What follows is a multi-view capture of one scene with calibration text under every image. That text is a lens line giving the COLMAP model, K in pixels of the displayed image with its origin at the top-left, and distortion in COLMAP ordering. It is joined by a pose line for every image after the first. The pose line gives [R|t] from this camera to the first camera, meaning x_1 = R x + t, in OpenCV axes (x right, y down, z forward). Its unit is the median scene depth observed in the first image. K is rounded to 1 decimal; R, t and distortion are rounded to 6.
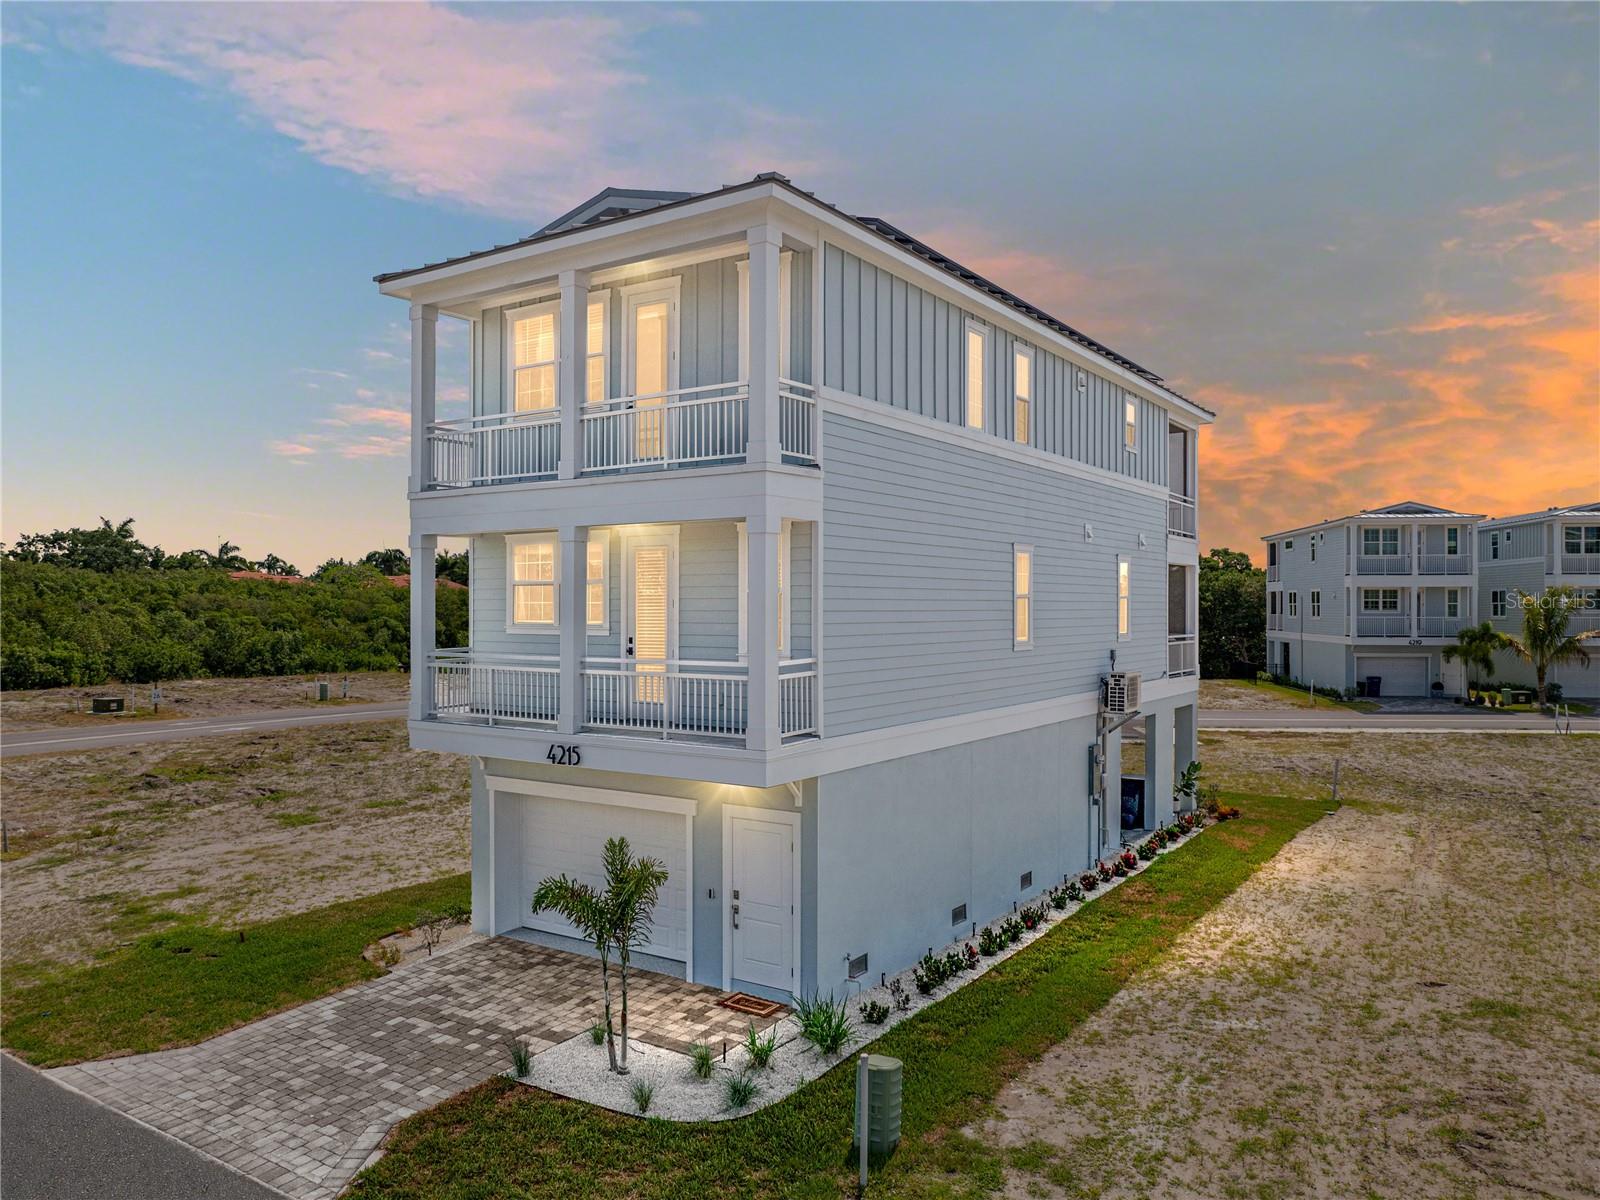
lens RADIAL K [[1132.1, 0, 807.1], [0, 1132.1, 610.8], [0, 0, 1]] dist [-0.034450, 0.020613]
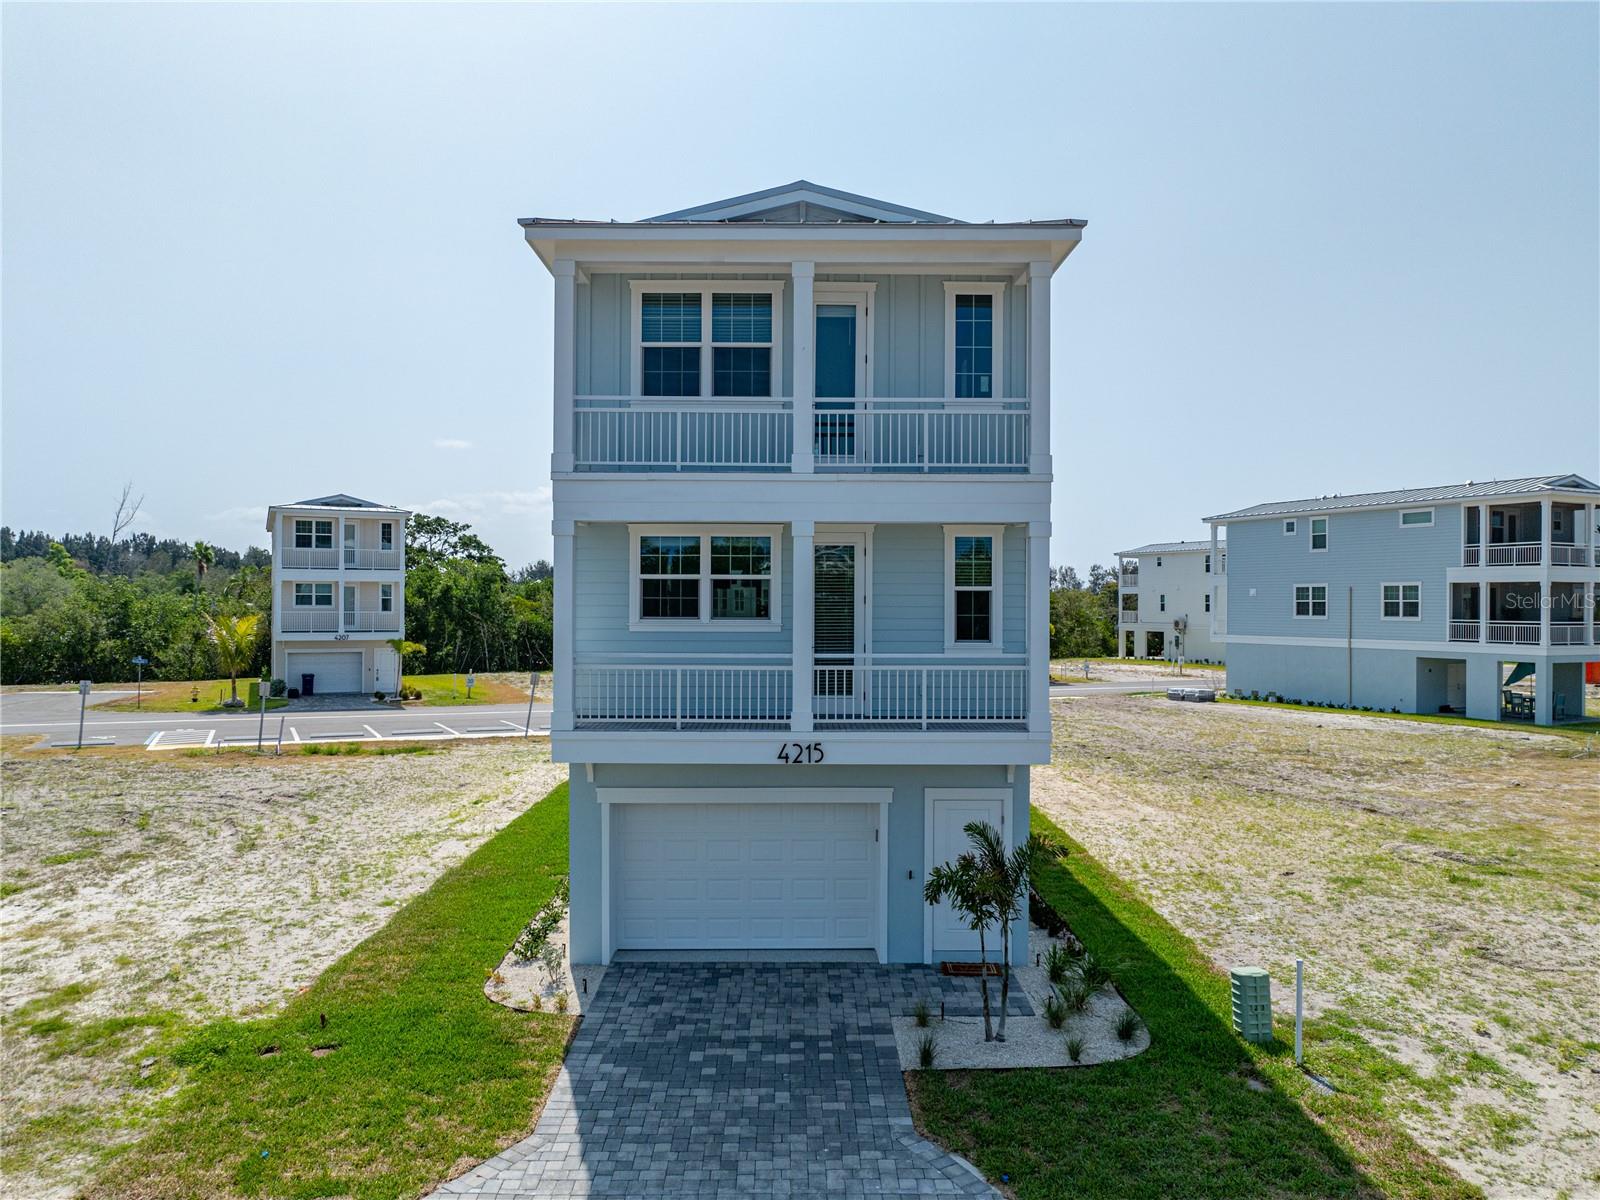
lens RADIAL K [[1132.1, 0, 811.1], [0, 1132.1, 597.5], [0, 0, 1]] dist [-0.034450, 0.020613]
pose [[0.830913, 0.002487, 0.556397, -0.851516], [-0.001804, 0.999997, -0.001776, -0.006816], [-0.556400, 0.000472, 0.830914, 0.199240]]
